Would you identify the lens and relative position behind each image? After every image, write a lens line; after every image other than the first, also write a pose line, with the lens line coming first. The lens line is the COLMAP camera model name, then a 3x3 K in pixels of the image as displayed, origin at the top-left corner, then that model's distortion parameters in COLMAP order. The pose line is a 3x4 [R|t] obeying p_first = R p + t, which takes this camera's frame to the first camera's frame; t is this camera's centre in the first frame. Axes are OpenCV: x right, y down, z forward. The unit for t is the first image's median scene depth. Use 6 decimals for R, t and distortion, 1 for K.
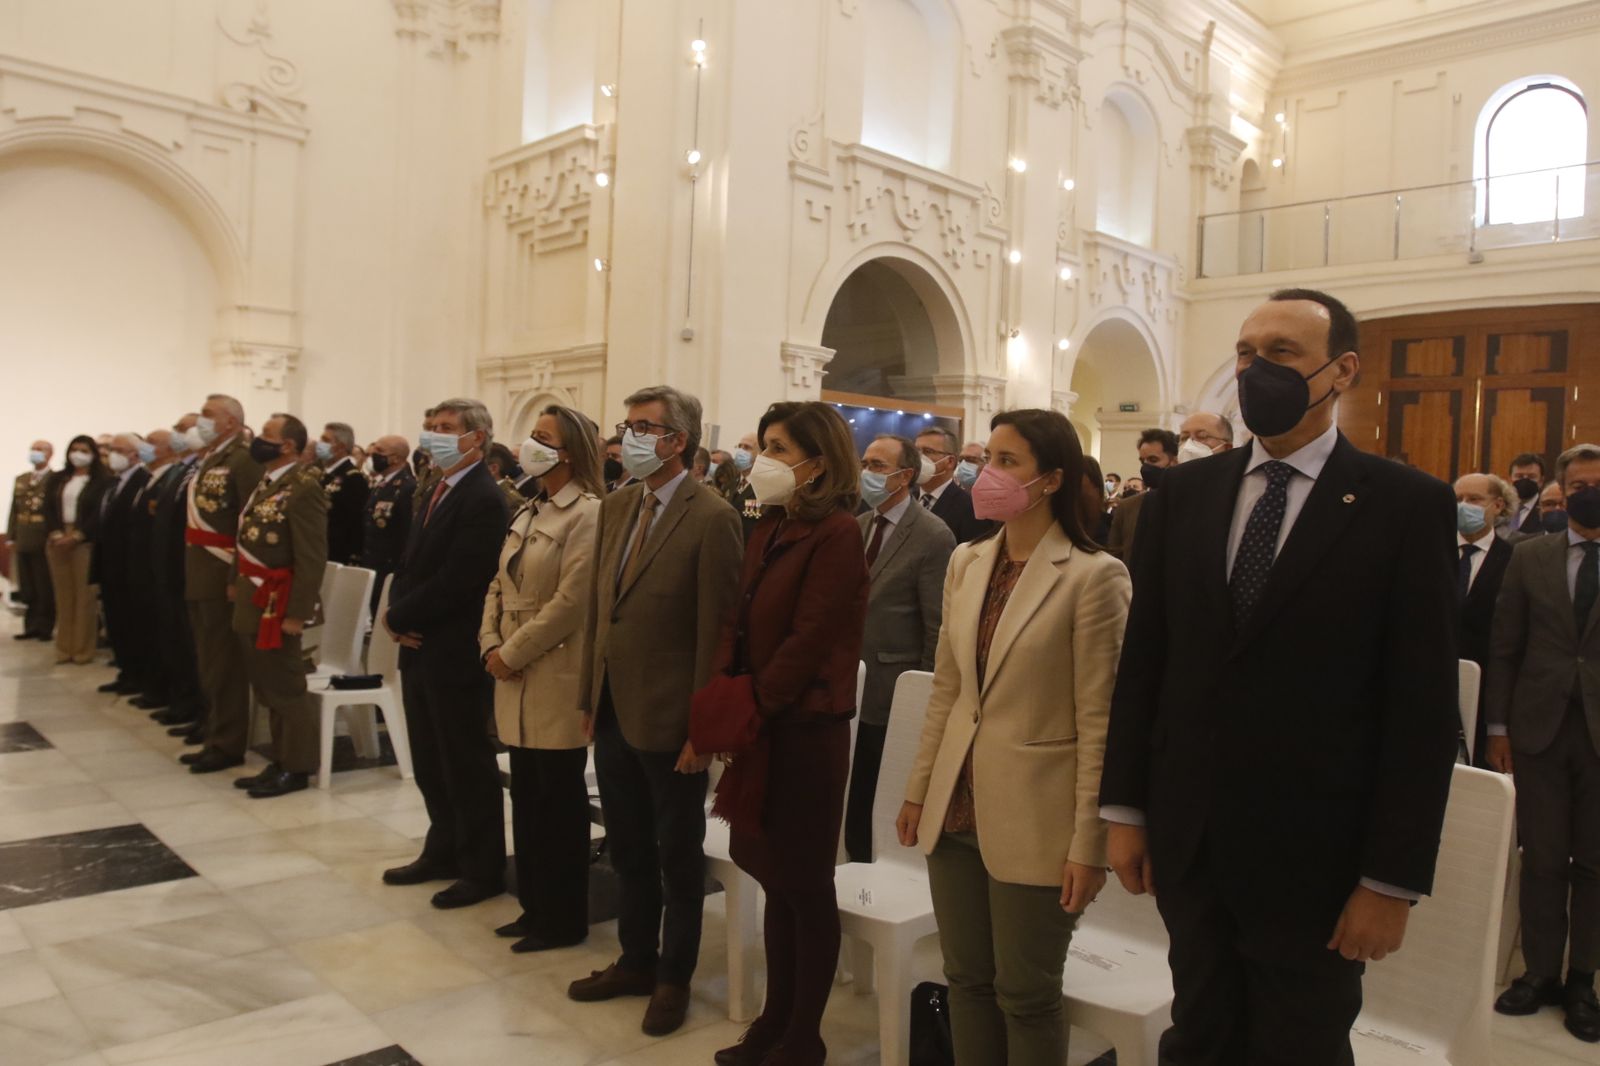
lens RADIAL K [[1155.8, 0, 800.0], [0, 1155.8, 533.0], [0, 0, 1]] dist [-0.090237, 0.051015]
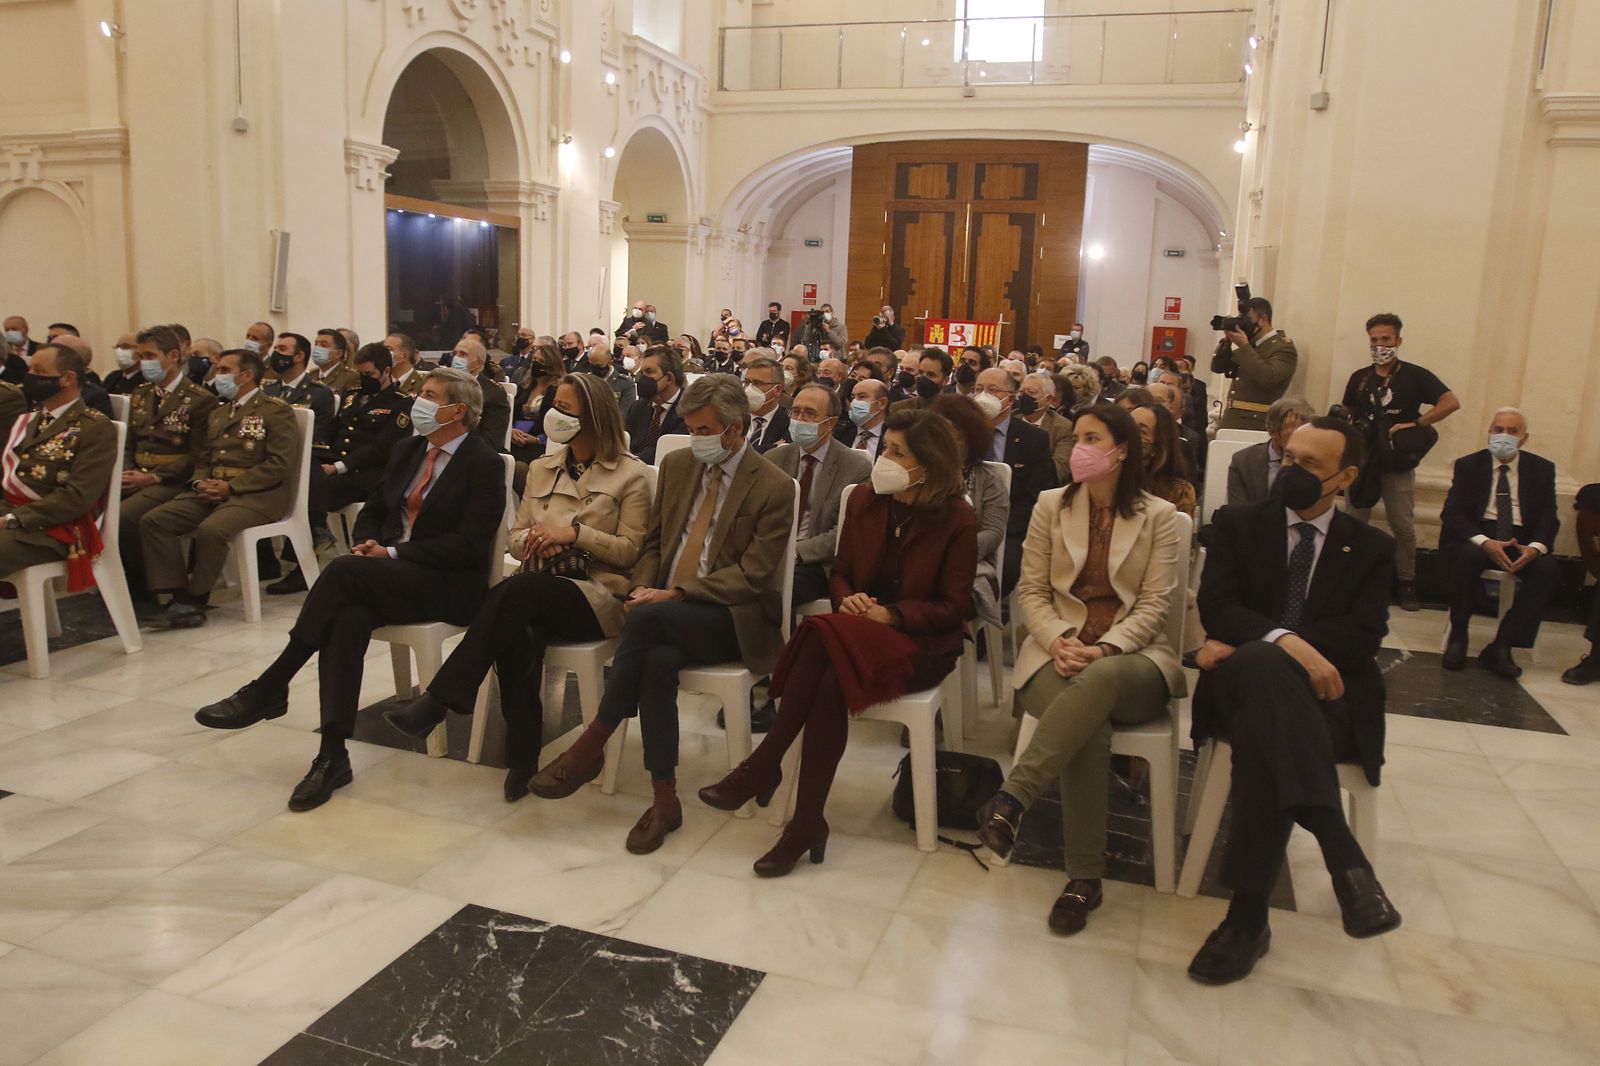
lens RADIAL K [[1168.2, 0, 800.0], [0, 1168.2, 533.0], [0, 0, 1]] dist [-0.091262, 0.052936]
pose [[0.889184, -0.086084, 0.449380, -0.106159], [0.011801, 0.986130, 0.165554, -0.004652], [-0.457398, -0.141905, 0.877867, 0.008929]]
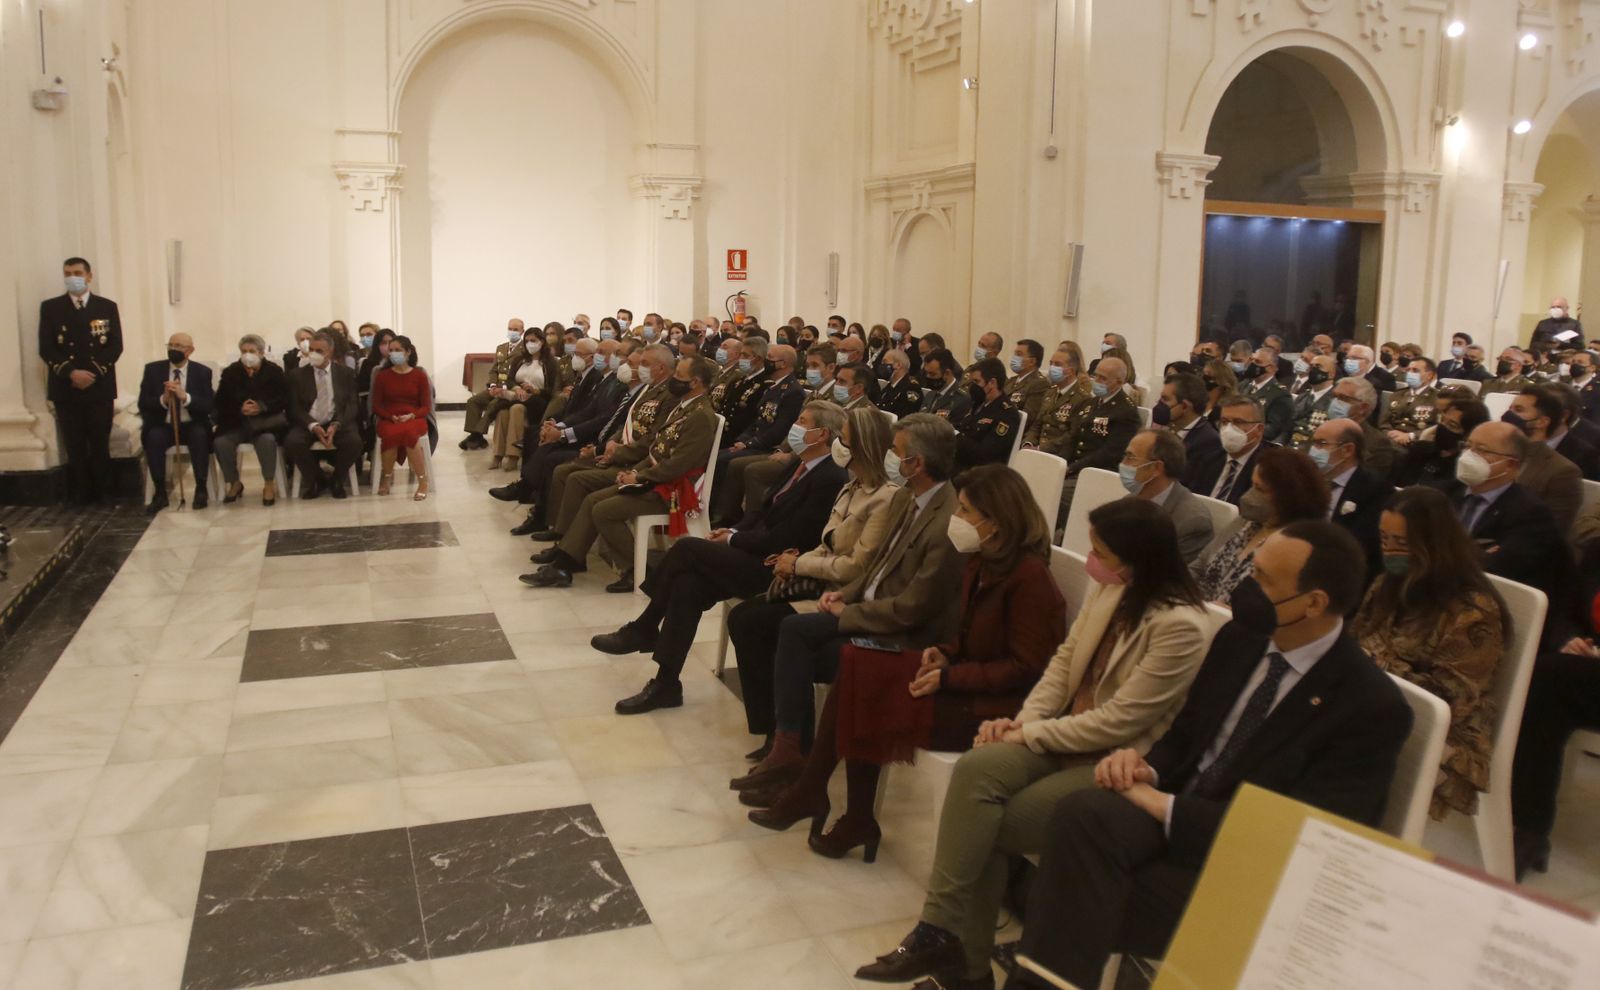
lens RADIAL K [[1197.1, 0, 782.9], [0, 1197.1, 442.0], [0, 0, 1]] dist [-0.095396, 0.065655]
pose [[0.919078, 0.029887, -0.392942, 0.075747], [0.007754, 0.995556, 0.093857, -0.018278], [0.394000, -0.089309, 0.914761, -0.026206]]
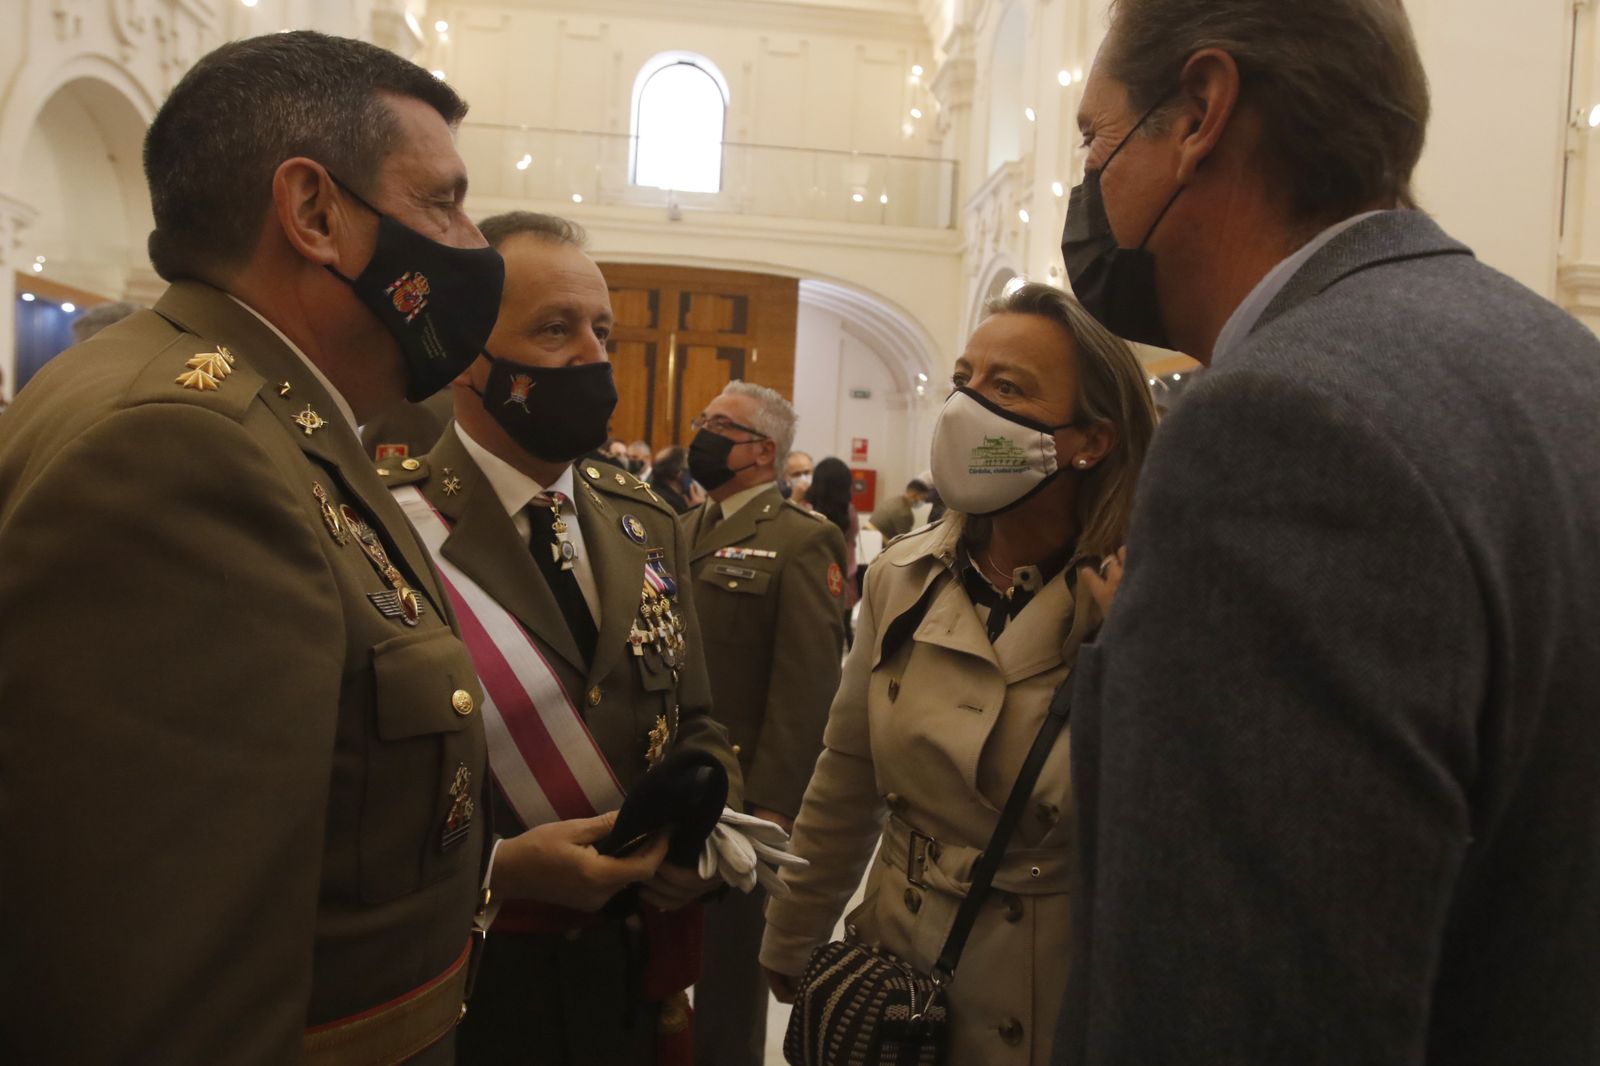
lens RADIAL K [[1168.2, 0, 800.0], [0, 1168.2, 533.0], [0, 0, 1]] dist [-0.091262, 0.052936]
pose [[0.631556, -0.040818, 0.774255, -0.169591], [-0.000125, 0.998608, 0.052748, -0.011136], [-0.775330, -0.033410, 0.630672, 0.245468]]
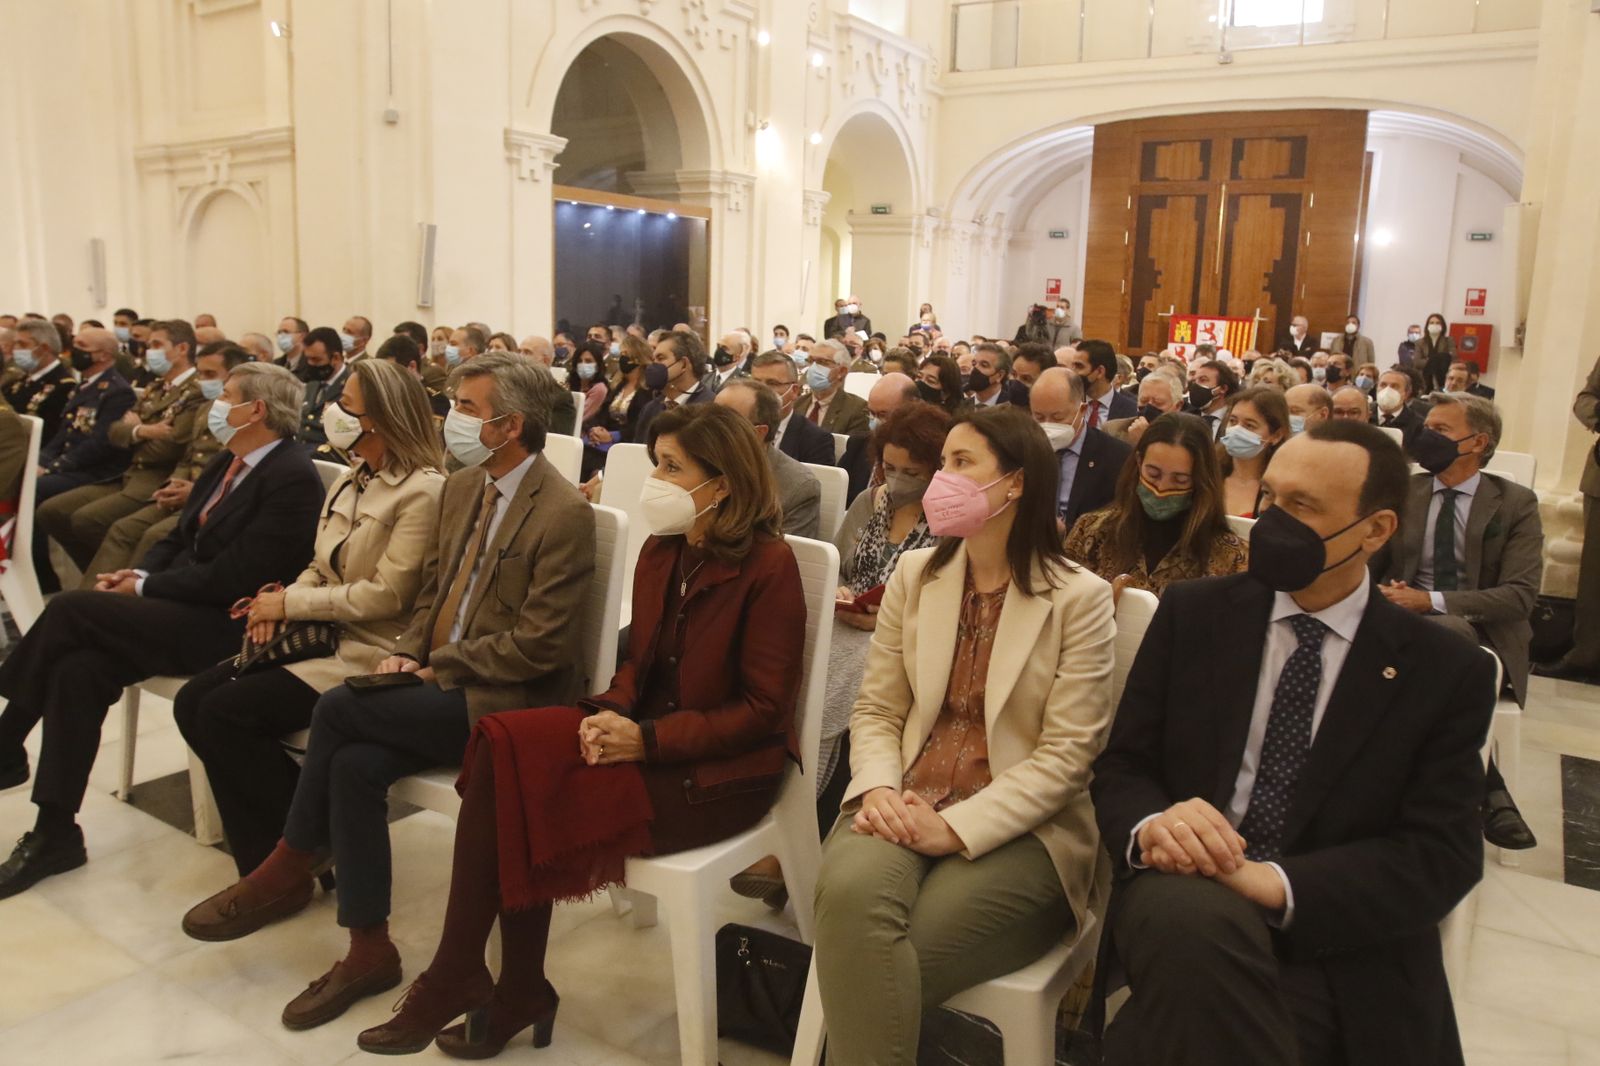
lens RADIAL K [[1168.2, 0, 800.0], [0, 1168.2, 533.0], [0, 0, 1]] dist [-0.091262, 0.052936]
pose [[0.975351, -0.049951, 0.214929, -0.000009], [0.015402, 0.987076, 0.159510, 0.001434], [-0.220119, -0.152268, 0.963515, 0.054338]]
